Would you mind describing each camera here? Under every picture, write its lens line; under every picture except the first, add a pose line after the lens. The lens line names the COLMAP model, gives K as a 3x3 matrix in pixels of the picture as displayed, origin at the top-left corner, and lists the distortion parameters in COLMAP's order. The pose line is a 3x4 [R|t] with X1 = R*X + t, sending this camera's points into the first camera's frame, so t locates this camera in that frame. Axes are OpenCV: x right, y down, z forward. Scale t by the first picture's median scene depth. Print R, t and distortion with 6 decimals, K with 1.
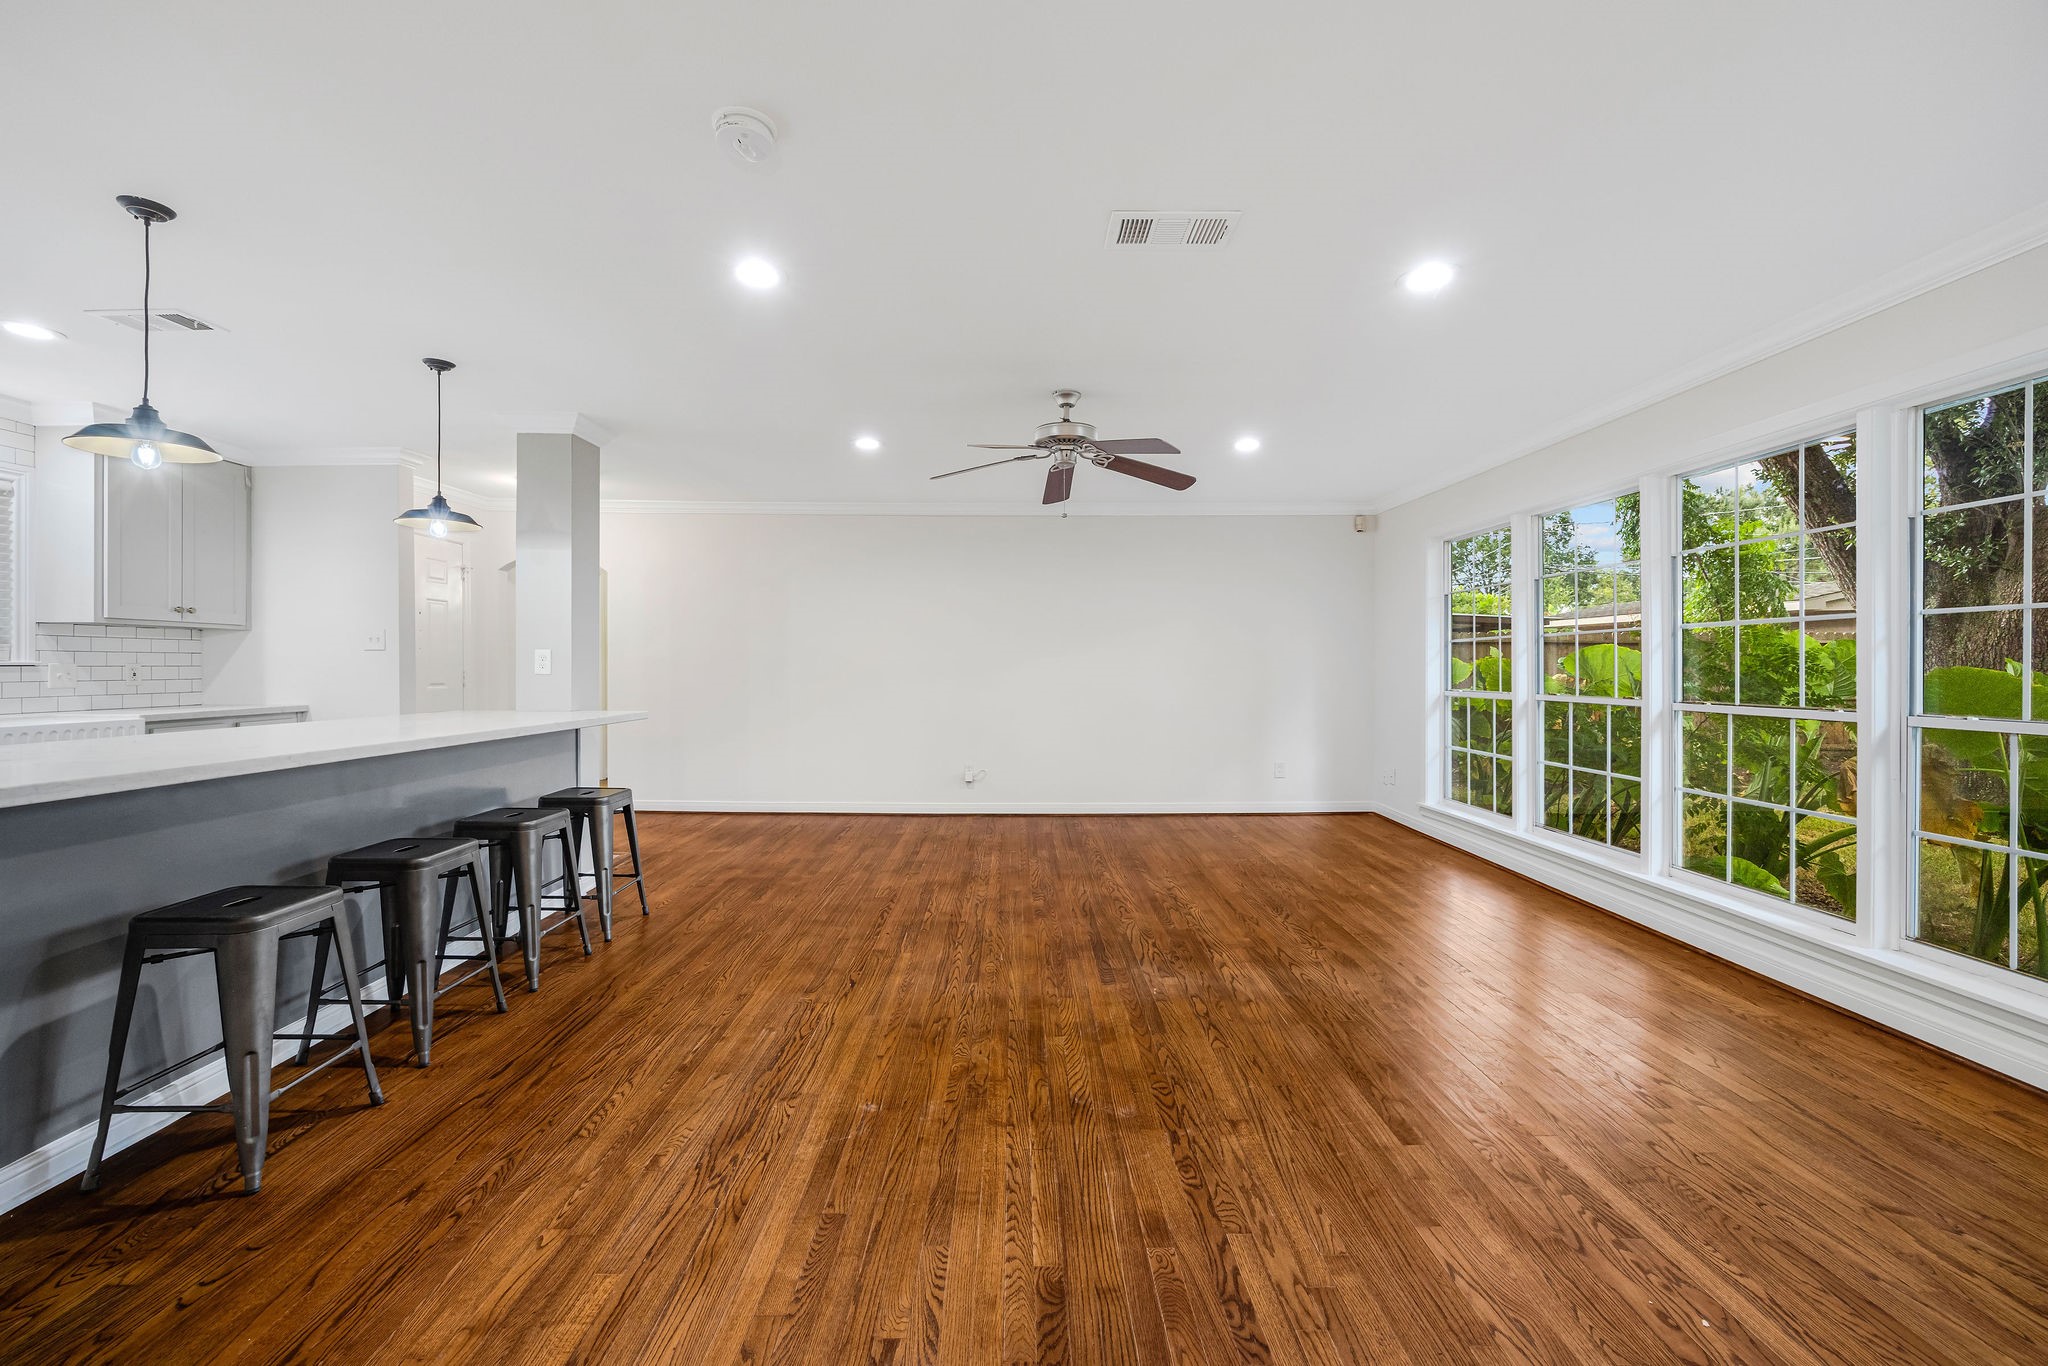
lens RADIAL K [[843.5, 0, 1010.2], [0, 843.5, 664.2], [0, 0, 1]] dist [-0.002878, 0.000430]
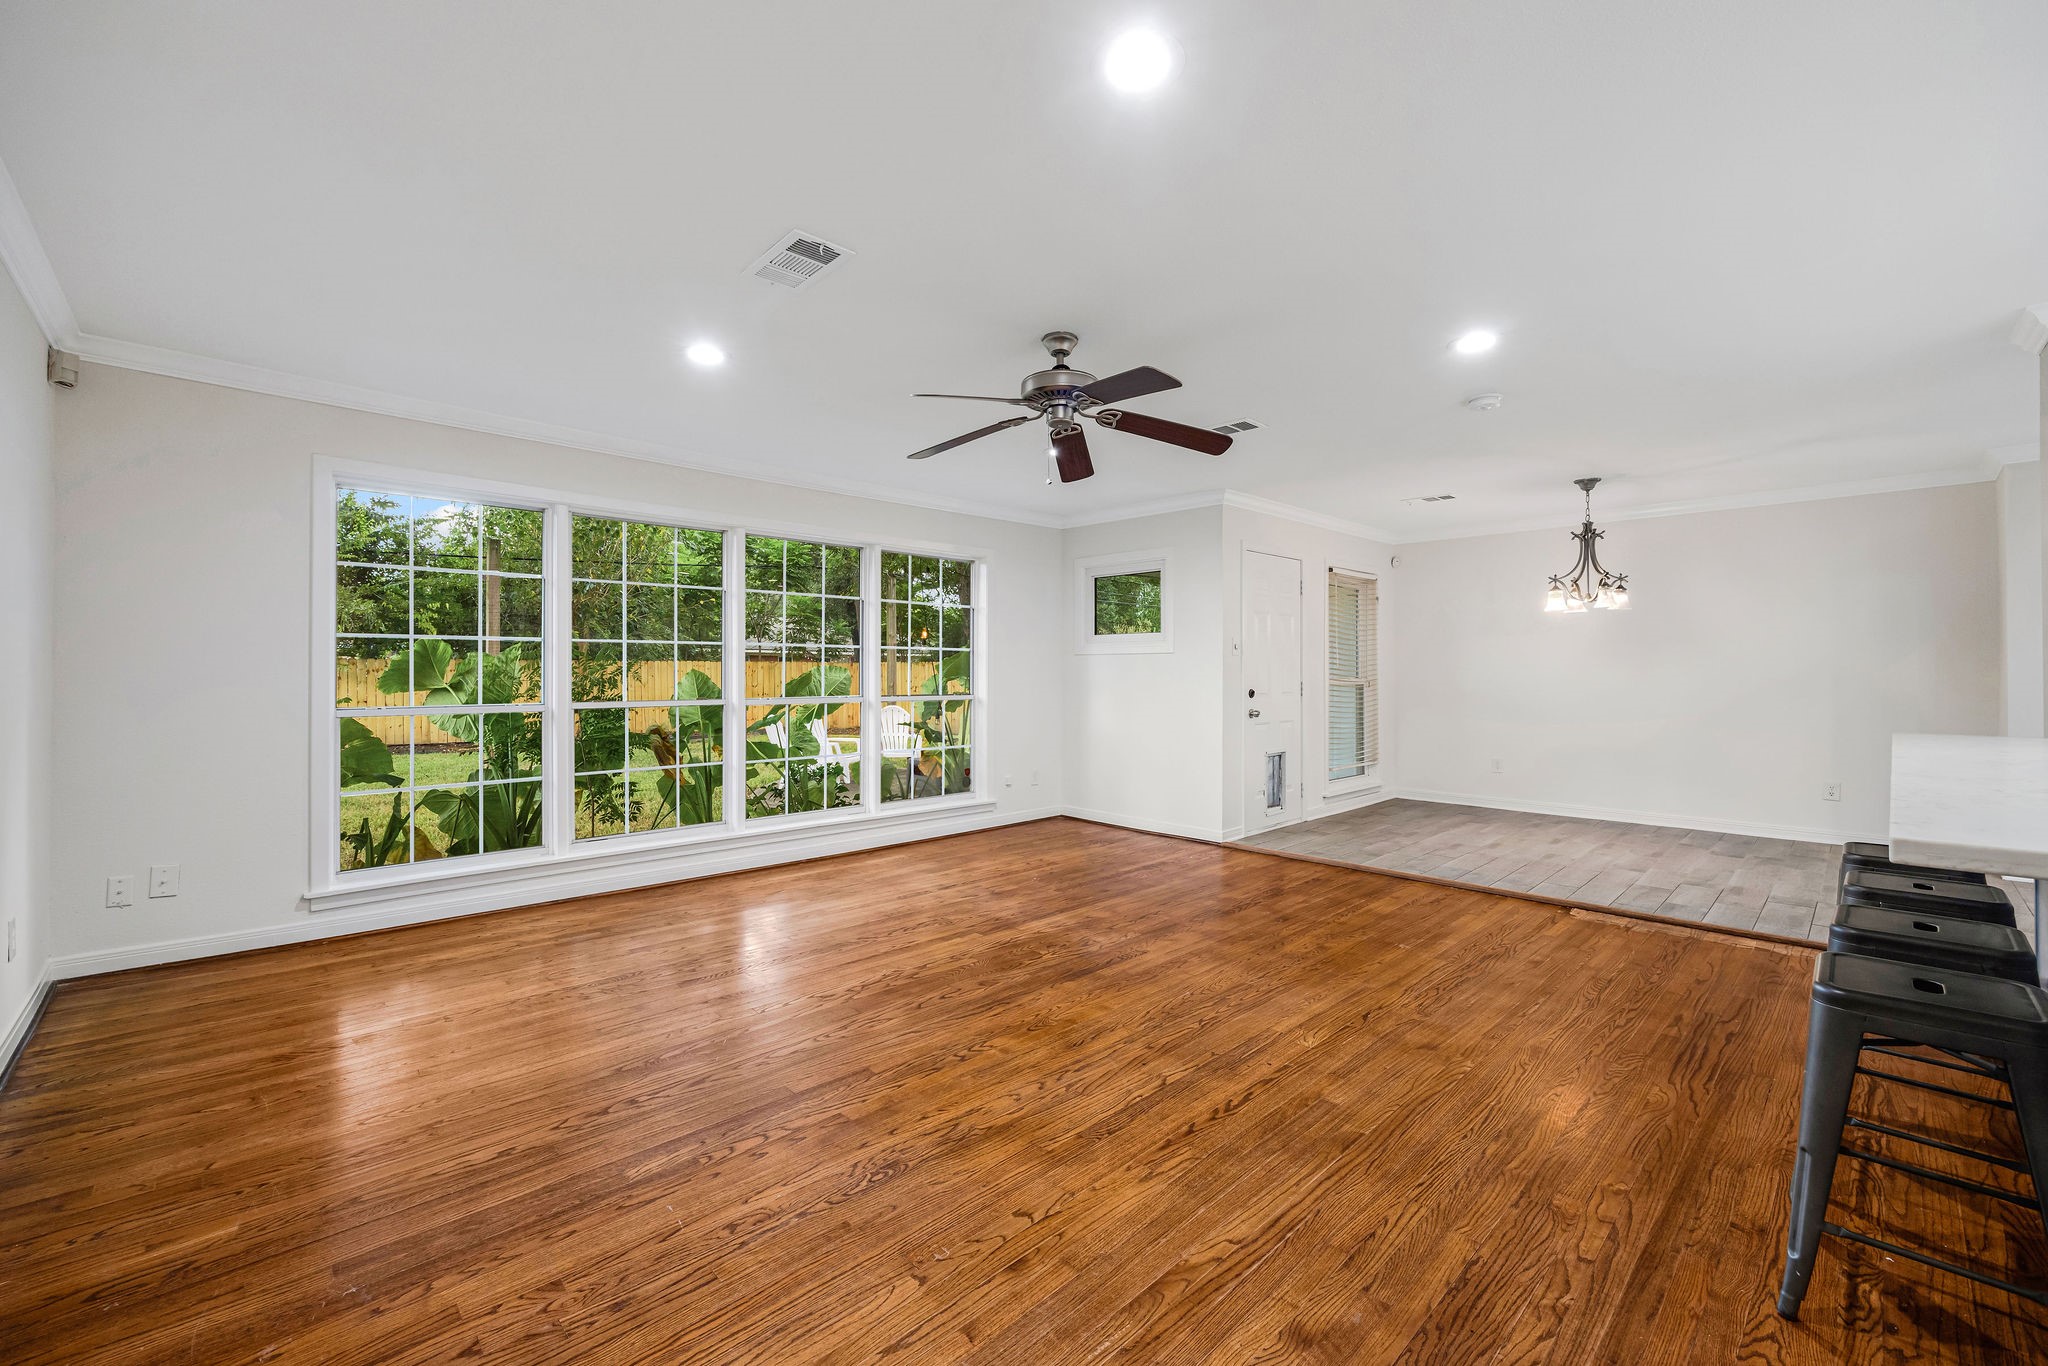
lens RADIAL K [[843.5, 0, 1010.2], [0, 843.5, 664.2], [0, 0, 1]] dist [-0.002878, 0.000430]
pose [[-0.696165, 0.008069, 0.717836, -0.482564], [-0.001339, 0.999920, -0.012539, 0.003157], [-0.717880, -0.009691, -0.696099, 1.597261]]
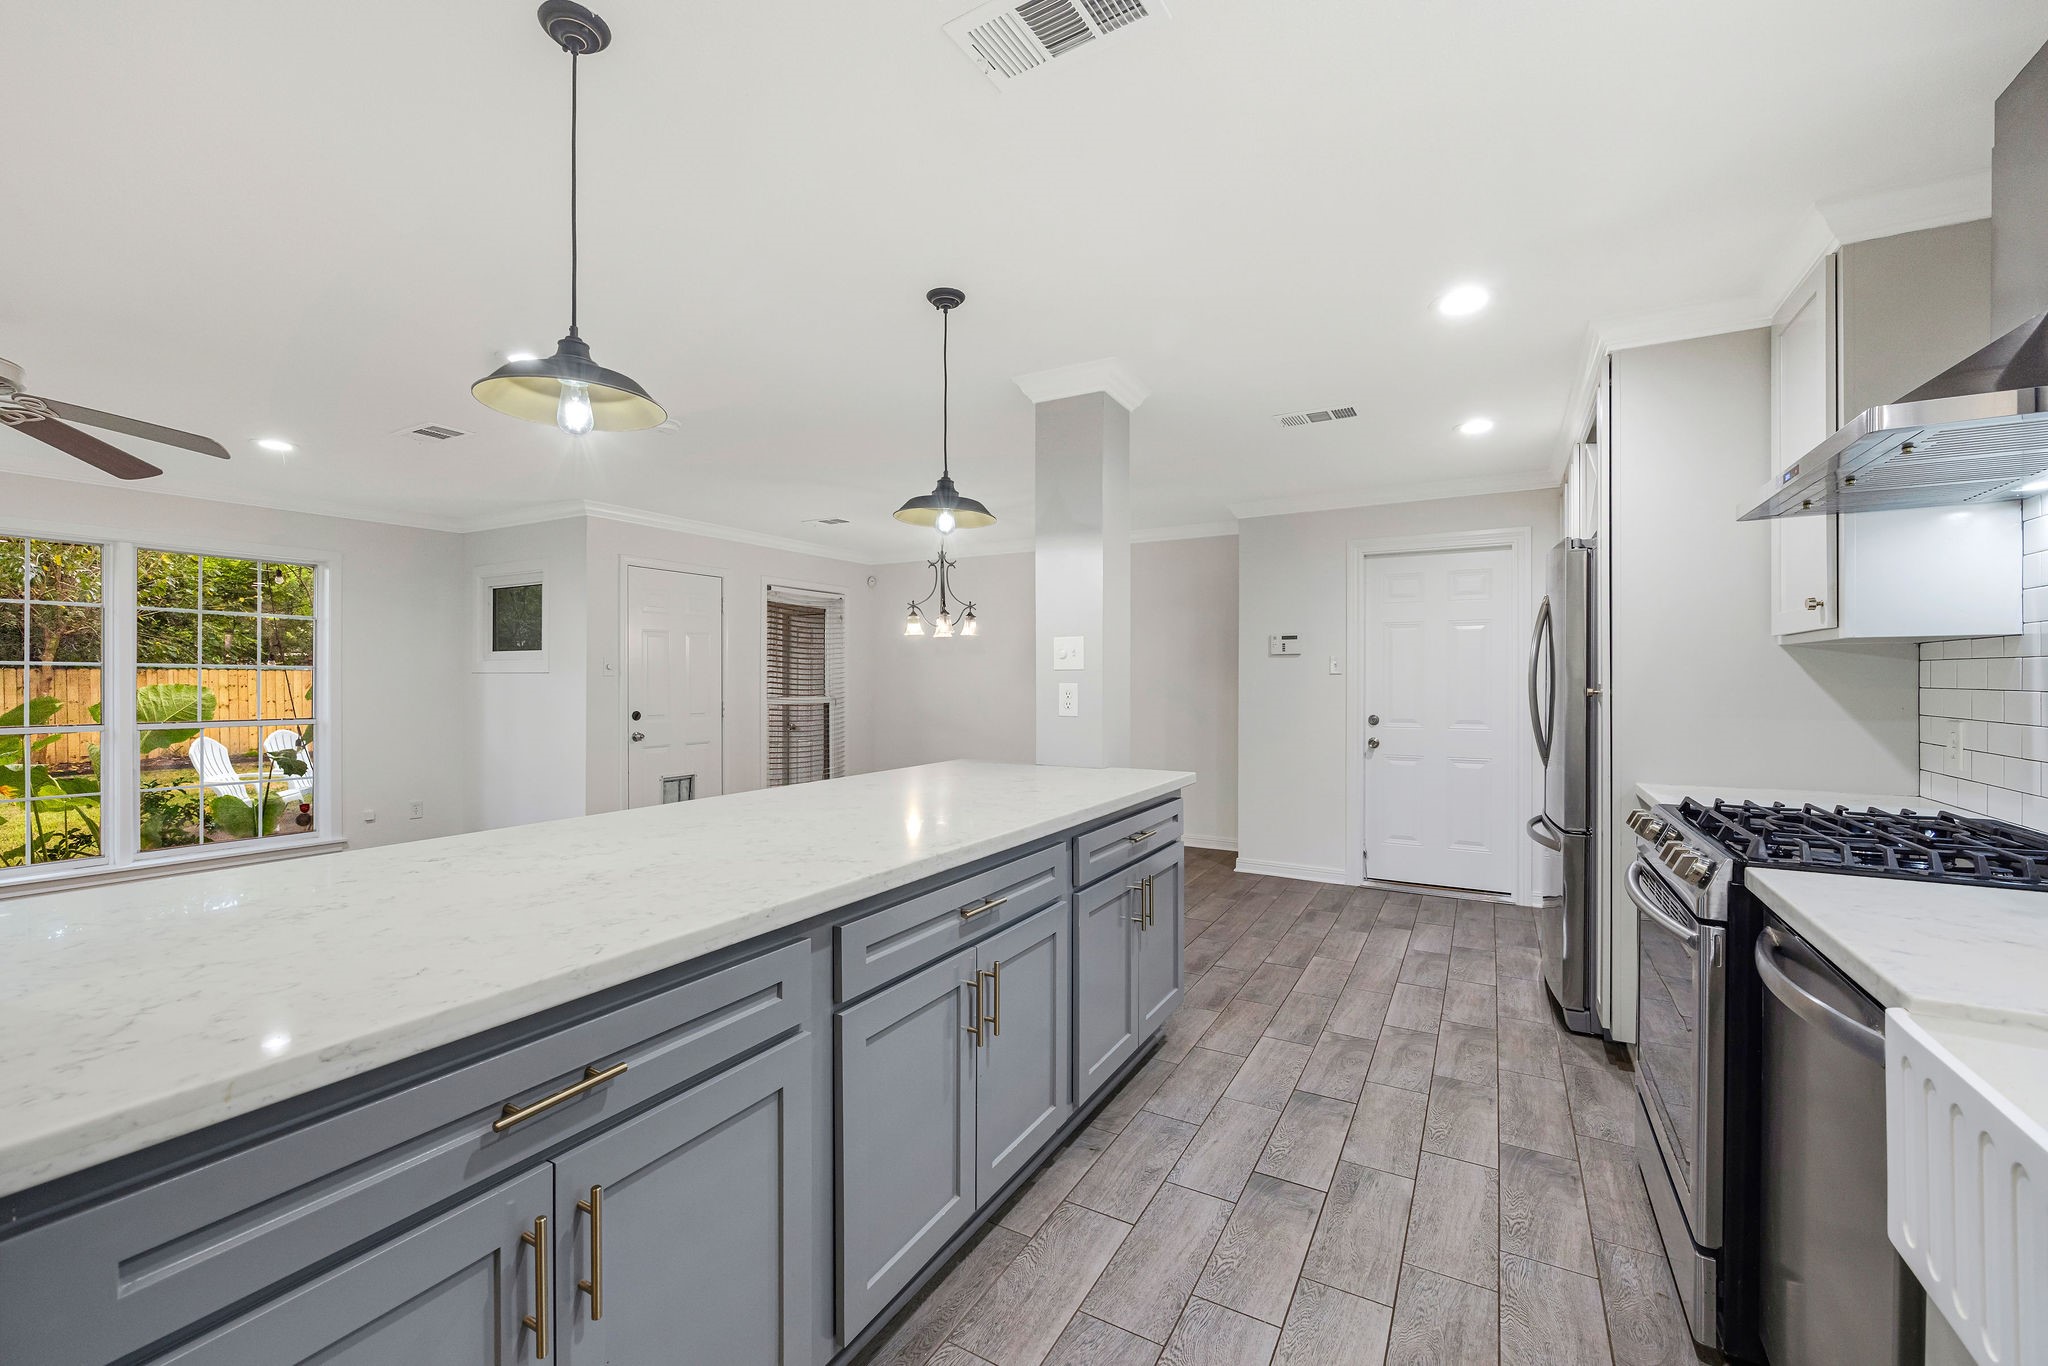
lens RADIAL K [[840.1, 0, 1015.4], [0, 840.1, 686.3], [0, 0, 1]] dist [0.003948, 0.000467]
pose [[-0.865993, -0.005374, 0.500027, -0.990590], [-0.002863, 0.999979, 0.005789, -0.024818], [-0.500048, 0.003581, -0.865990, 1.154196]]
